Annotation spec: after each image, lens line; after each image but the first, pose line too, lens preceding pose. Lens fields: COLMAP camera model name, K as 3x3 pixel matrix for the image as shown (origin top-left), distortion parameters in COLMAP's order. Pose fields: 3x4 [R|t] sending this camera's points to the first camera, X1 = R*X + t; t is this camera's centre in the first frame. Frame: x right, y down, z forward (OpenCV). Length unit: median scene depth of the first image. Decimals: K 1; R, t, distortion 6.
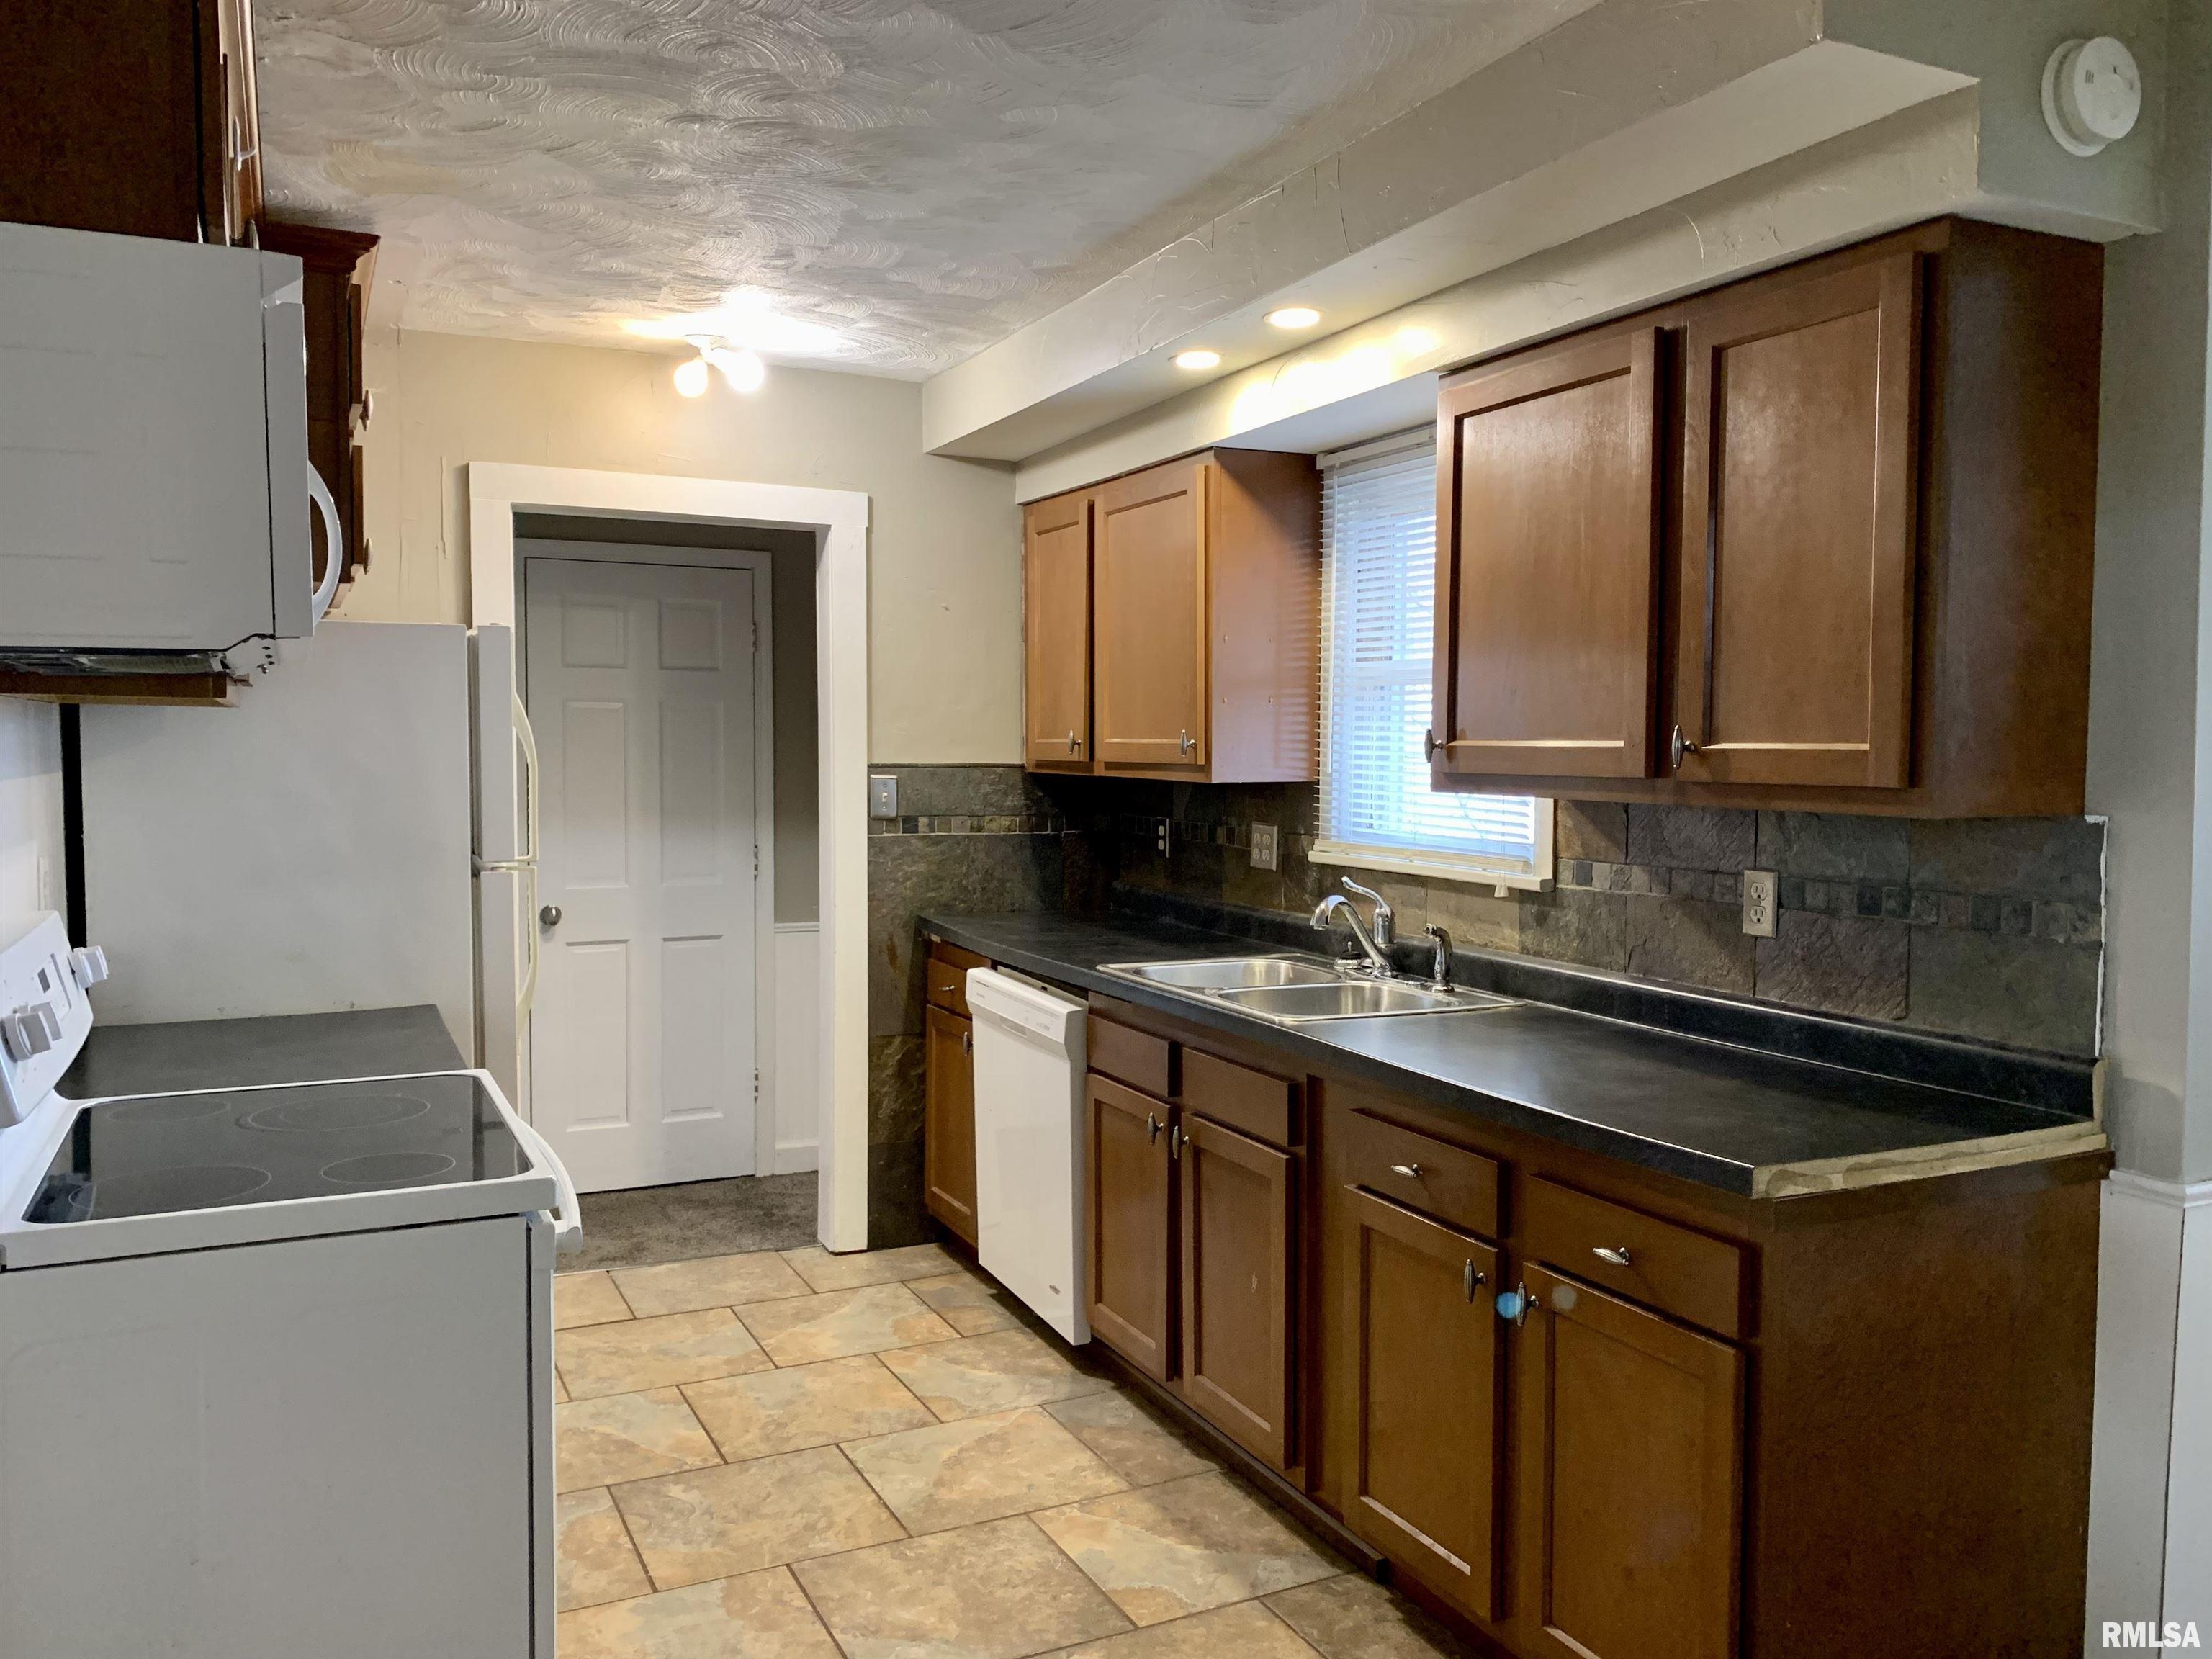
lens RADIAL K [[1690.5, 0, 1105.0], [0, 1690.5, 833.8], [0, 0, 1]] dist [0.009572, -0.005893]
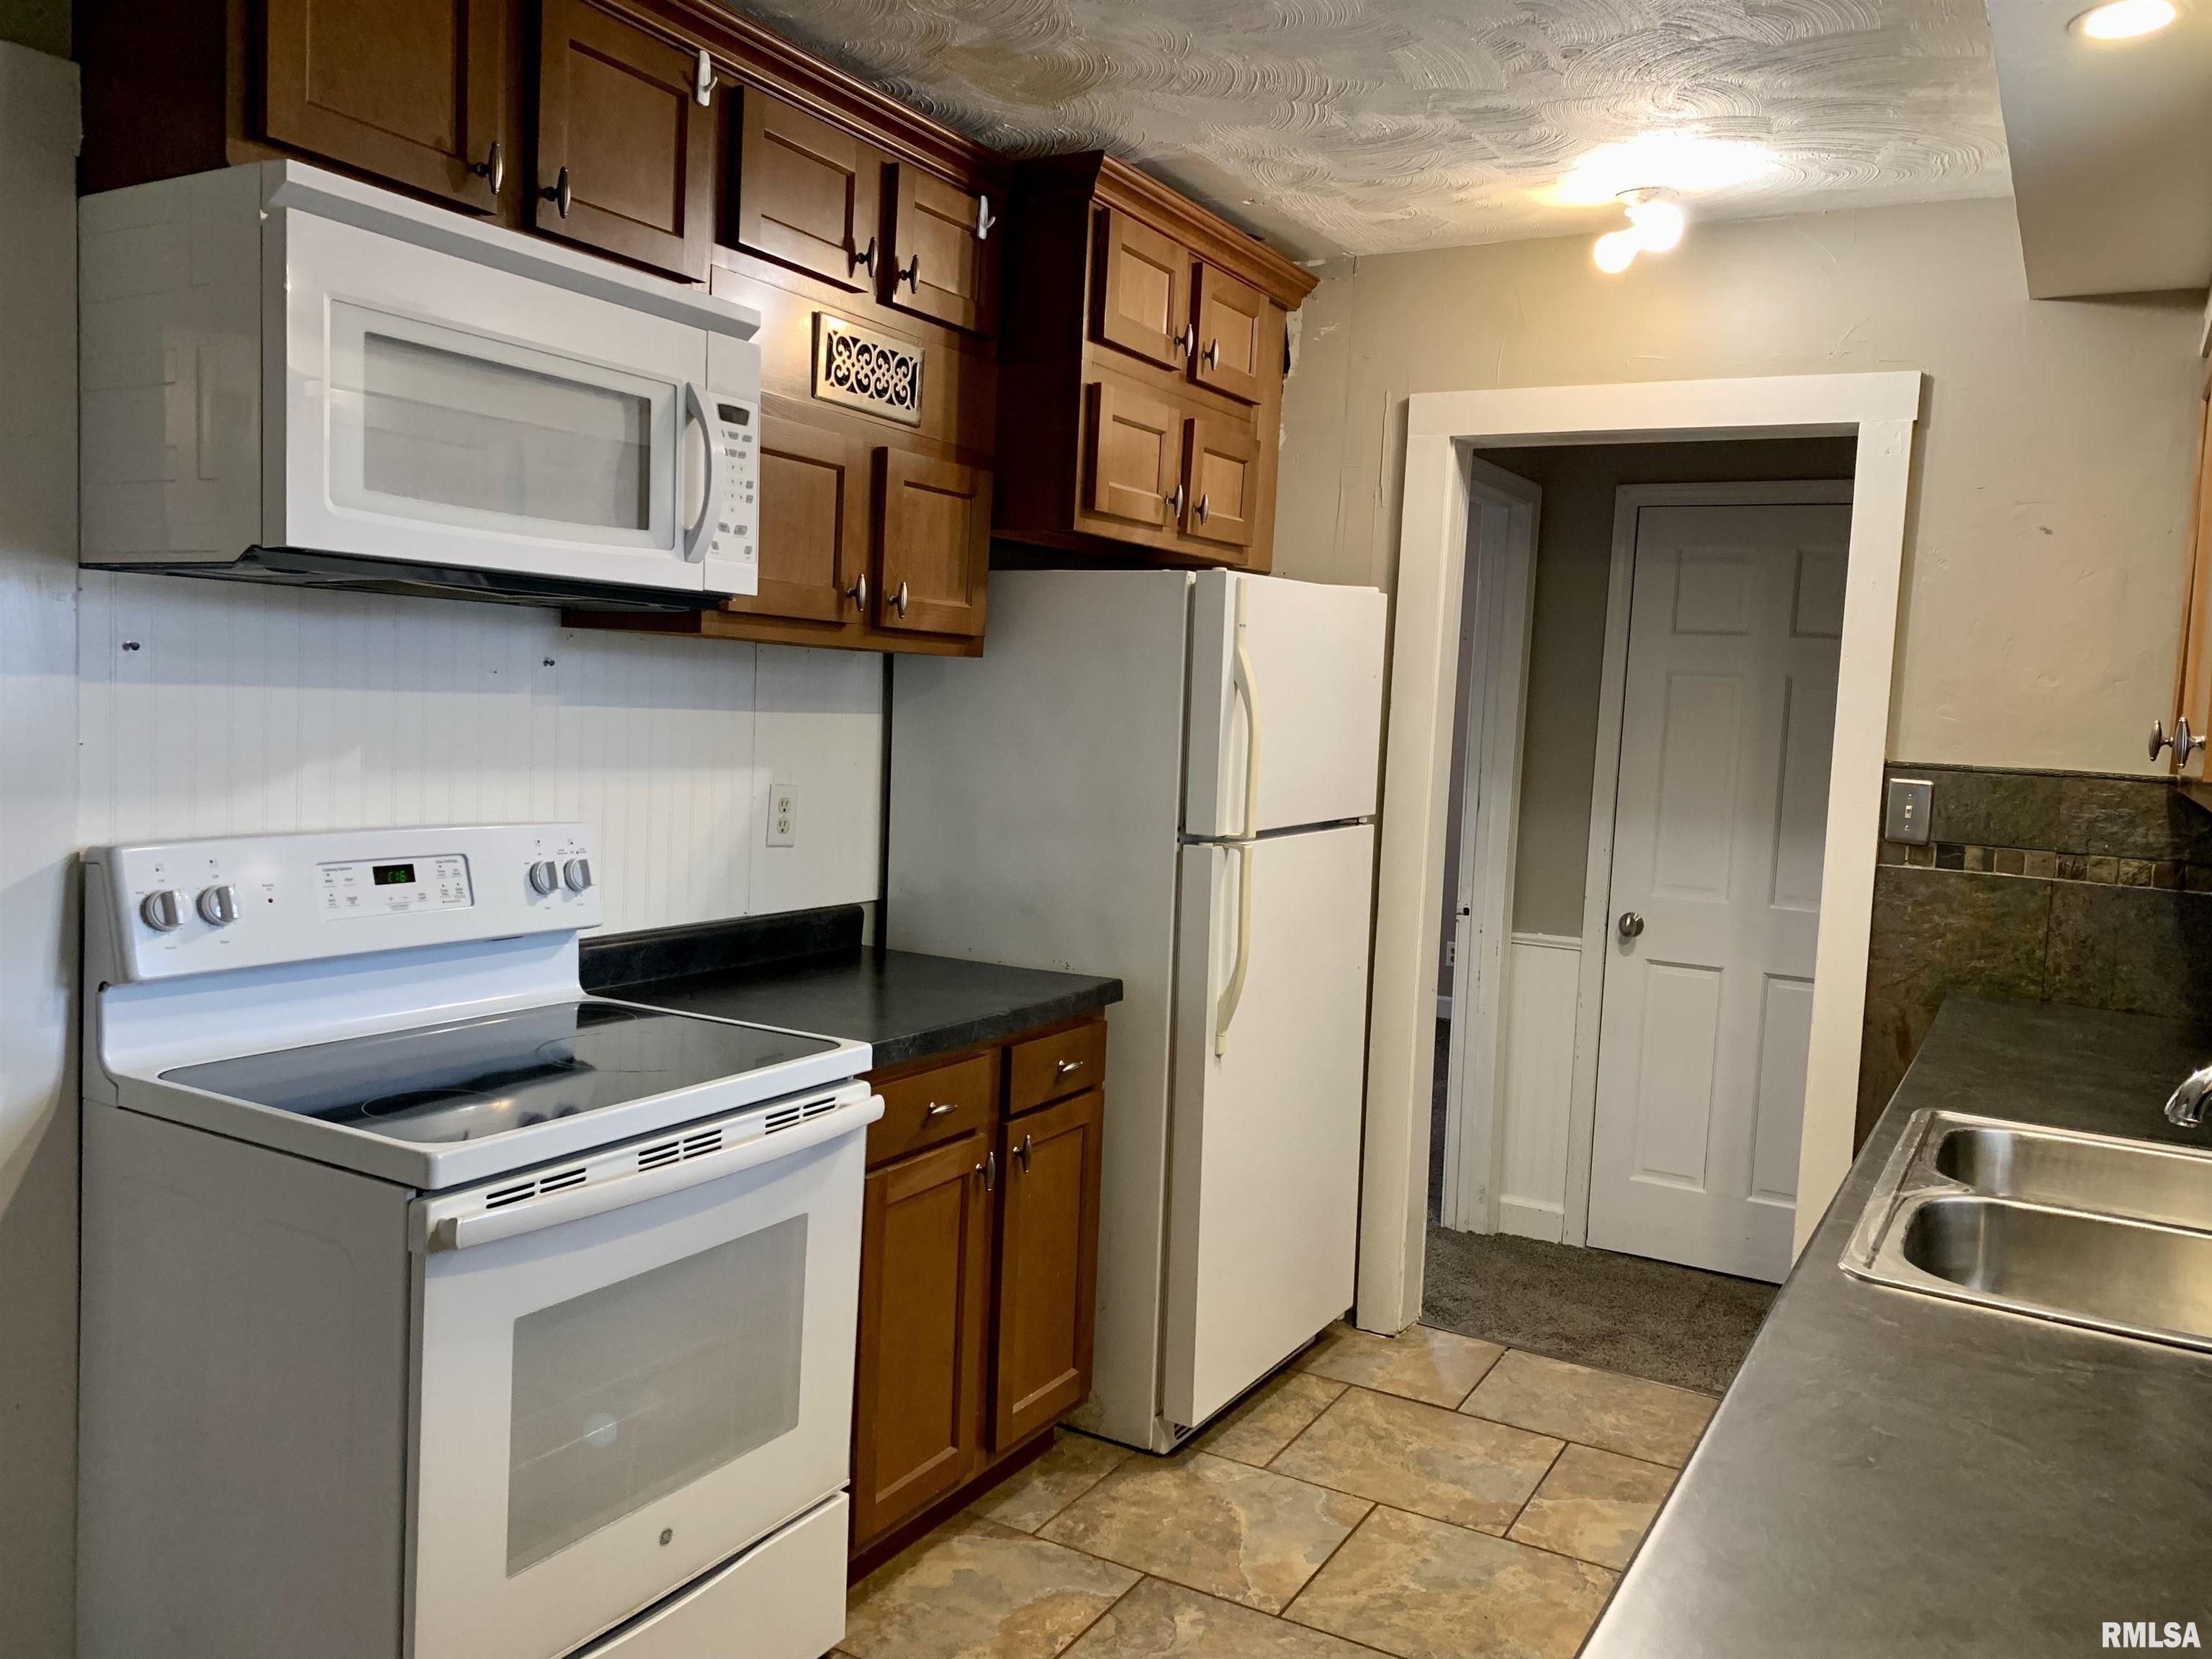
lens RADIAL K [[1690.5, 0, 1107.8], [0, 1690.5, 822.9], [0, 0, 1]] dist [0.009572, -0.005893]
pose [[0.565425, 0.084366, -0.820473, 0.252707], [-0.089797, 0.995139, 0.040443, -0.015761], [0.819897, 0.050808, 0.570252, 0.336443]]
